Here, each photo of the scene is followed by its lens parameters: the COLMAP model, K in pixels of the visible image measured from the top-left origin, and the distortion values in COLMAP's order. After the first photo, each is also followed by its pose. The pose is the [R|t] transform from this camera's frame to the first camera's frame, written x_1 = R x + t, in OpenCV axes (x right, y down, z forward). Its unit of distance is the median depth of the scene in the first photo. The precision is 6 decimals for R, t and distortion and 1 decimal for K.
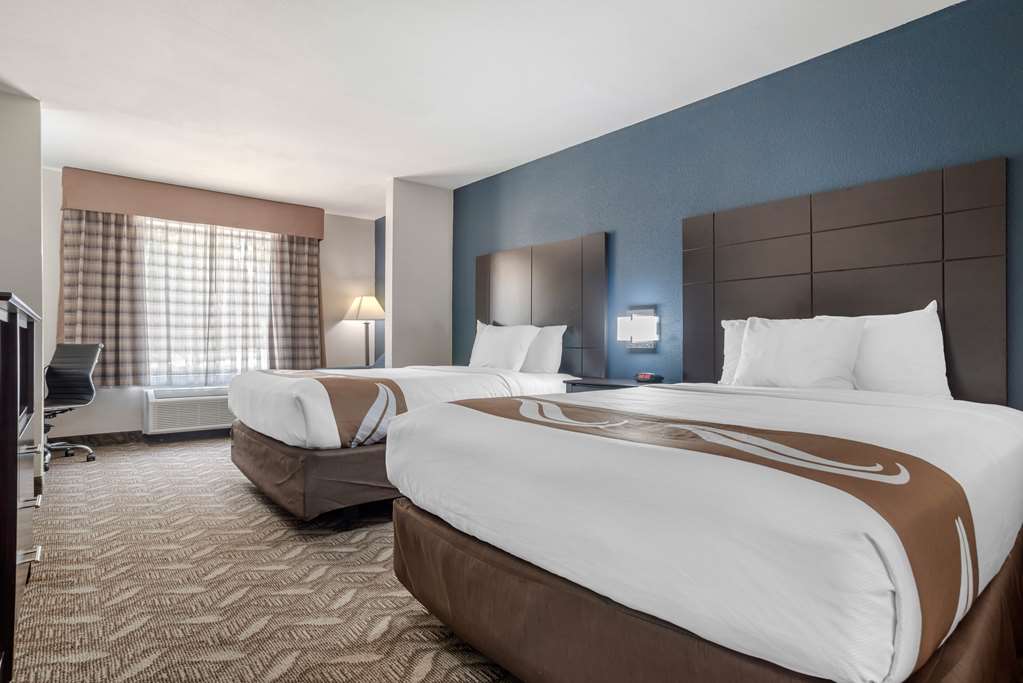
lens RADIAL K [[570.5, 0, 533.3], [0, 570.5, 336.0], [0, 0, 1]] dist [-0.078593, 0.082604]
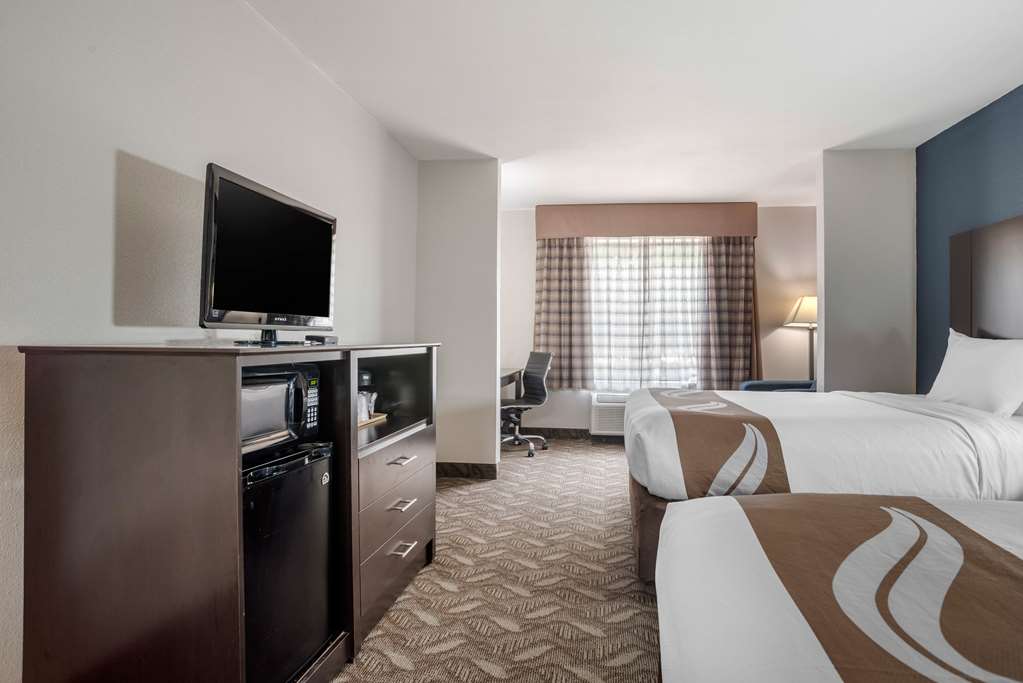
lens RADIAL K [[571.0, 0, 515.9], [0, 571.0, 324.6], [0, 0, 1]] dist [-0.040473, 0.000987]
pose [[0.656327, -0.012394, -0.754375, 0.062806], [0.000764, 0.999875, -0.015763, -0.023141], [0.754476, 0.009769, 0.656255, 0.158910]]
